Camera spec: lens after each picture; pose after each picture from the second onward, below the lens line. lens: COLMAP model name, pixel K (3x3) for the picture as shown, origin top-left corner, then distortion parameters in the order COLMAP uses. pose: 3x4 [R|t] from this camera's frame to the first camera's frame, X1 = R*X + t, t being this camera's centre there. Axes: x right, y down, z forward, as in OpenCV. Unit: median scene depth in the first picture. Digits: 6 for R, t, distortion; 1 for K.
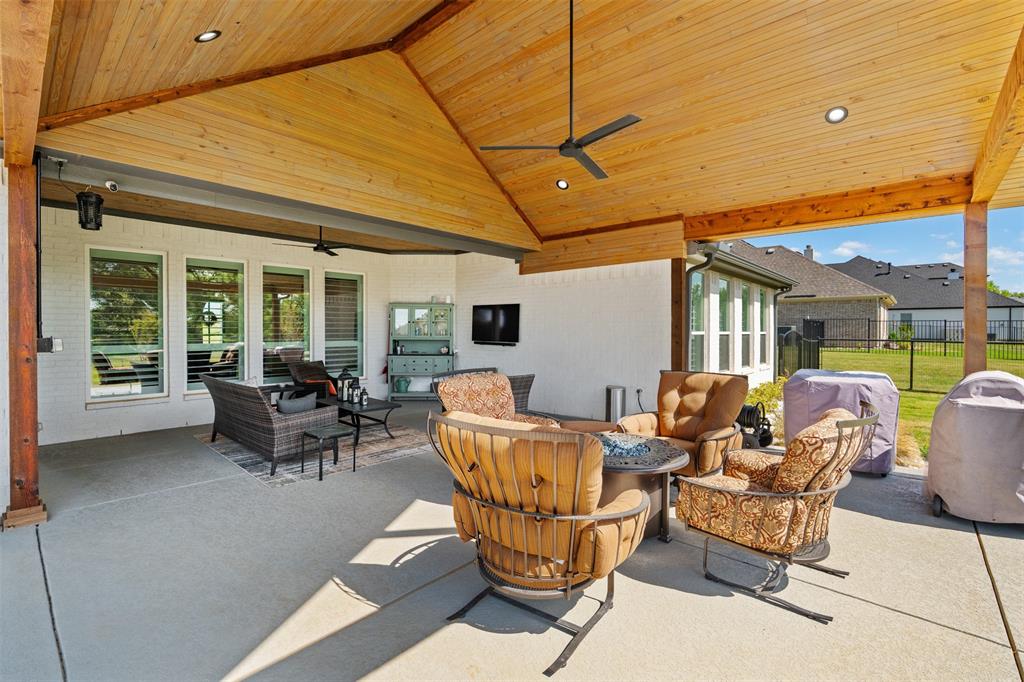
lens RADIAL K [[450.1, 0, 507.9], [0, 450.1, 336.4], [0, 0, 1]] dist [-0.003123, 0.000278]
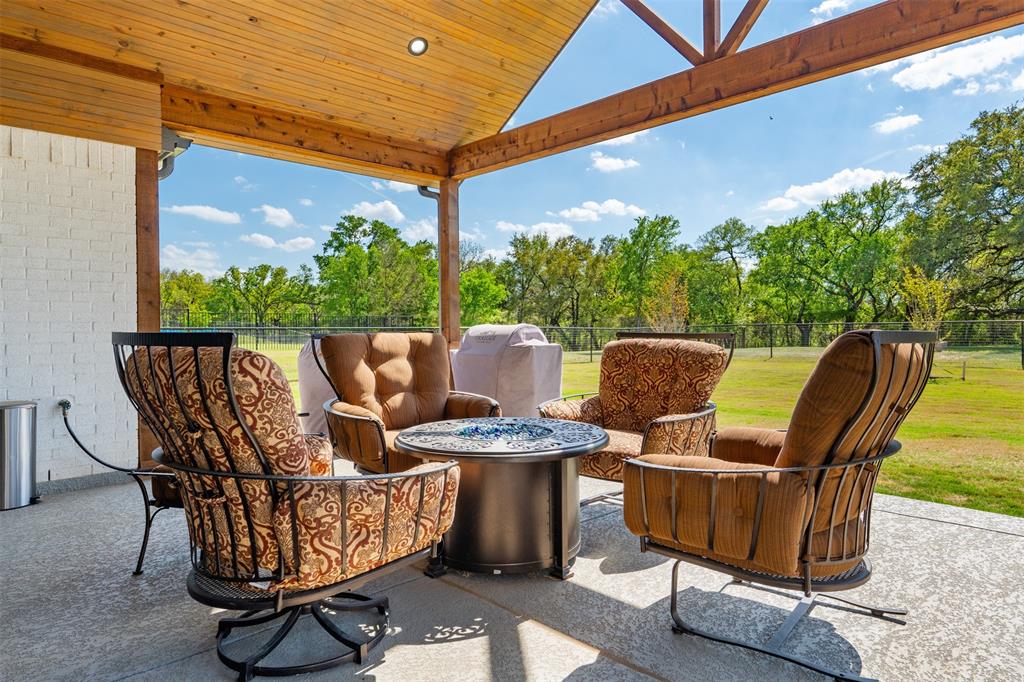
lens RADIAL K [[625.1, 0, 508.9], [0, 625.1, 333.8], [0, 0, 1]] dist [-0.008119, -0.000121]
pose [[0.077317, -0.008340, 0.996972, -0.385919], [0.025710, 0.999649, 0.006369, 0.062779], [-0.996675, 0.025139, 0.077504, 0.559588]]
